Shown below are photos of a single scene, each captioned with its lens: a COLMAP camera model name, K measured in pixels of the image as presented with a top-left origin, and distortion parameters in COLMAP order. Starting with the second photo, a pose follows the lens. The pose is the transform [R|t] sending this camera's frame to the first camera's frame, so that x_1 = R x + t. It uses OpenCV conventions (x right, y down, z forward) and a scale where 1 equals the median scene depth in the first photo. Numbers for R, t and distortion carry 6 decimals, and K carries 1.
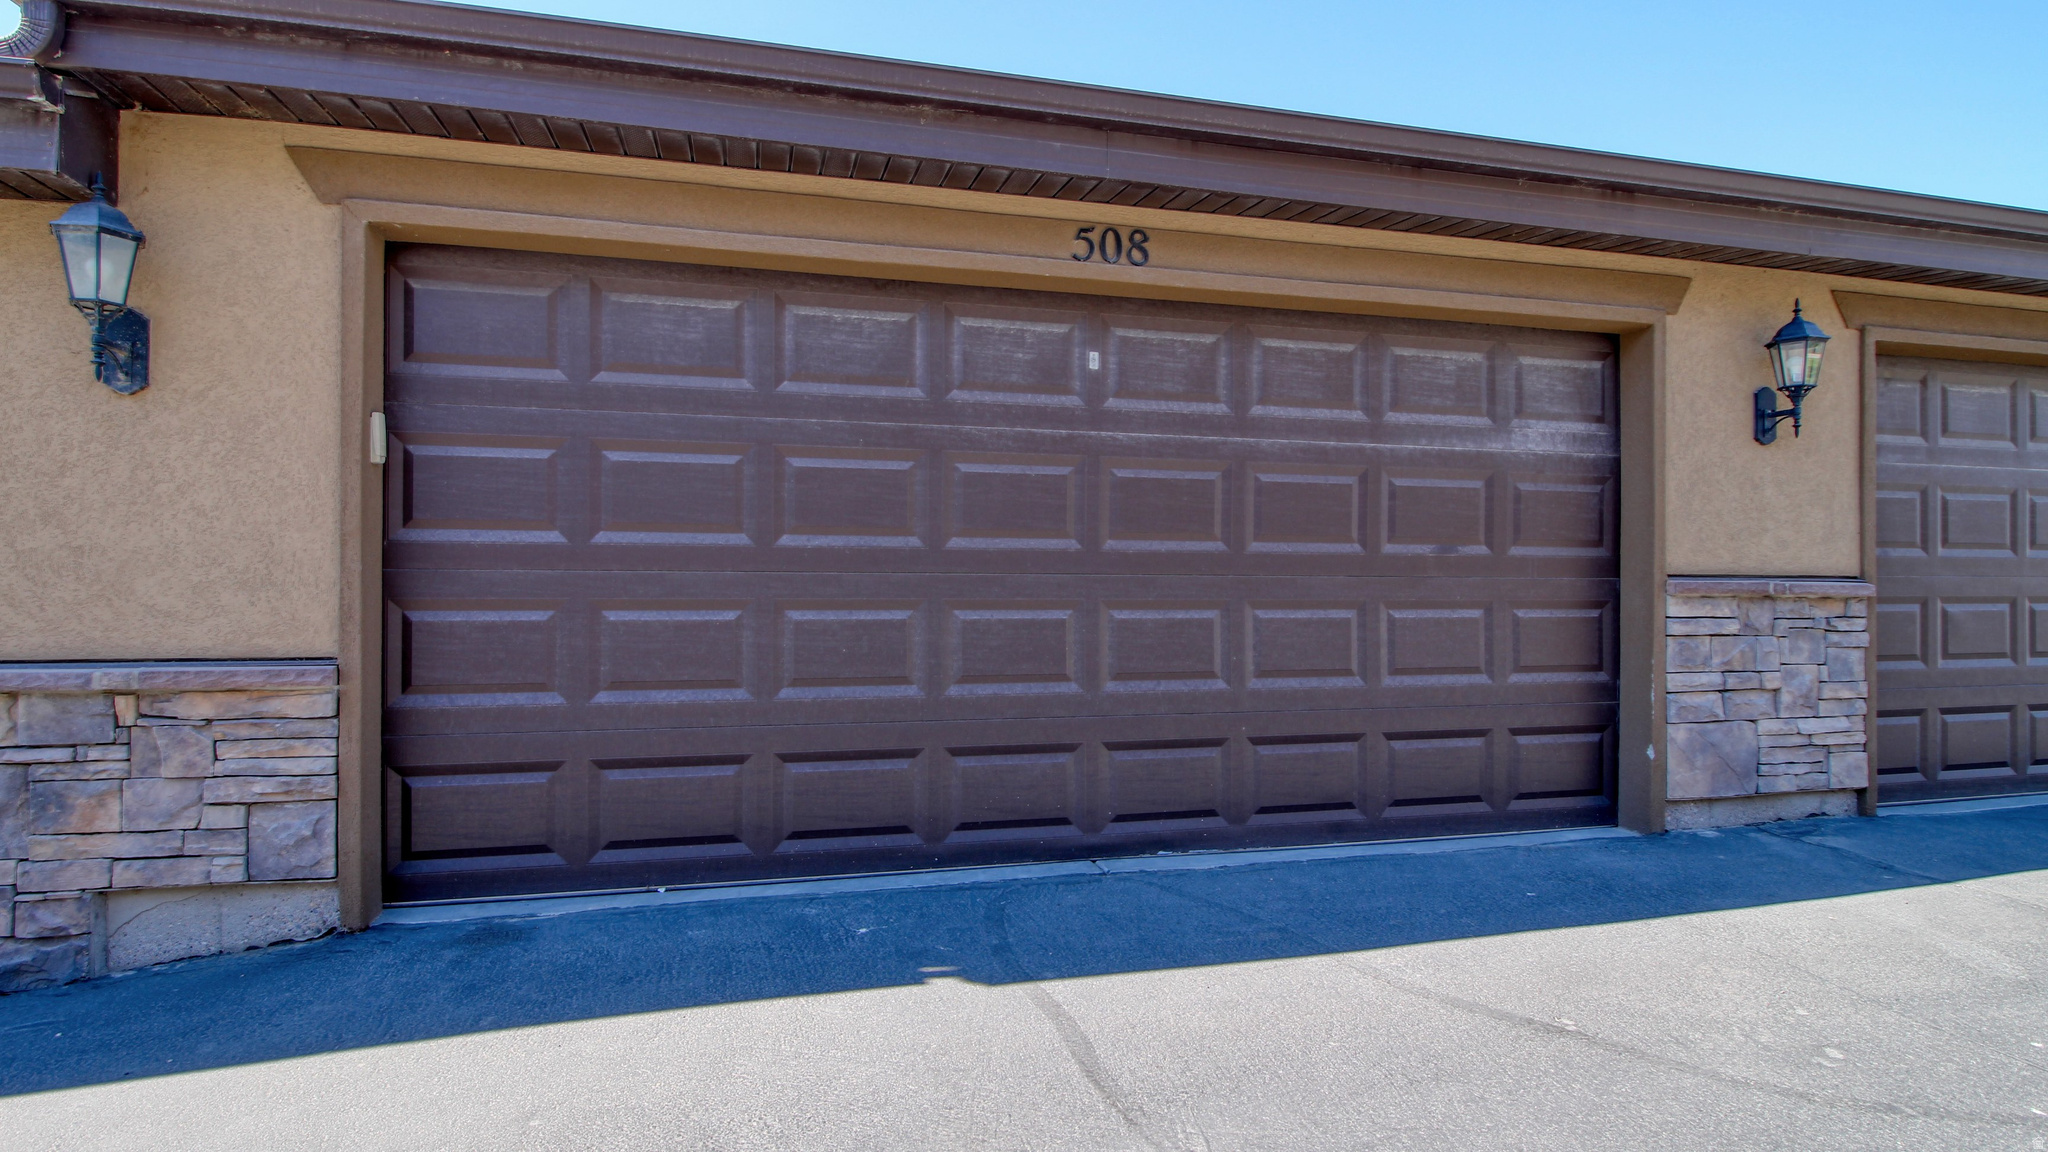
lens RADIAL K [[1059.5, 0, 1024.0], [0, 1059.5, 576.0], [0, 0, 1]] dist [0.003133, -0.012661]
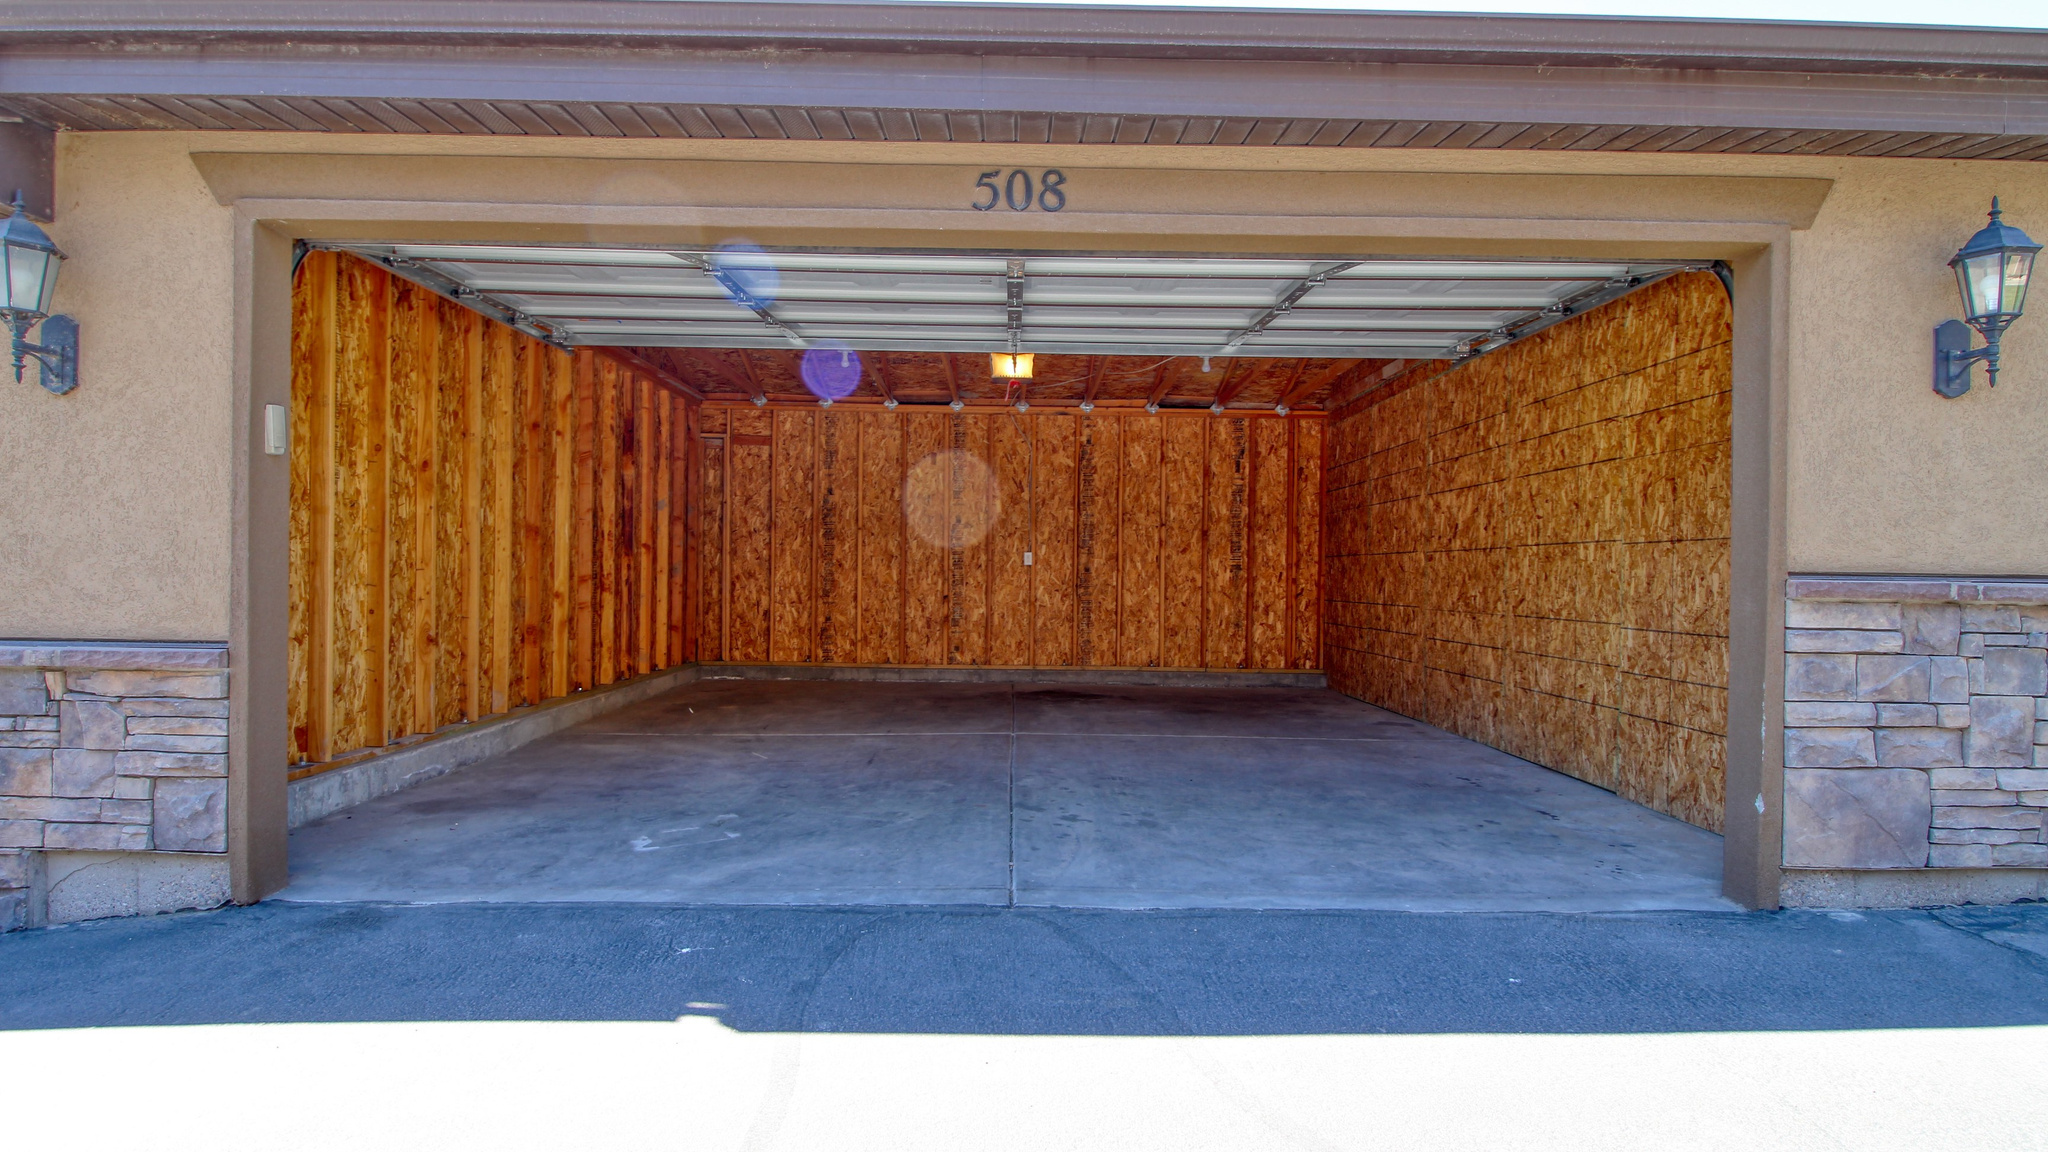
lens RADIAL K [[1059.5, 0, 1024.0], [0, 1059.5, 576.0], [0, 0, 1]] dist [0.003133, -0.012661]
pose [[0.970128, 0.008735, -0.242435, 0.351370], [-0.007020, 0.999944, 0.007935, -0.000931], [0.242491, -0.005996, 0.970135, 0.176706]]
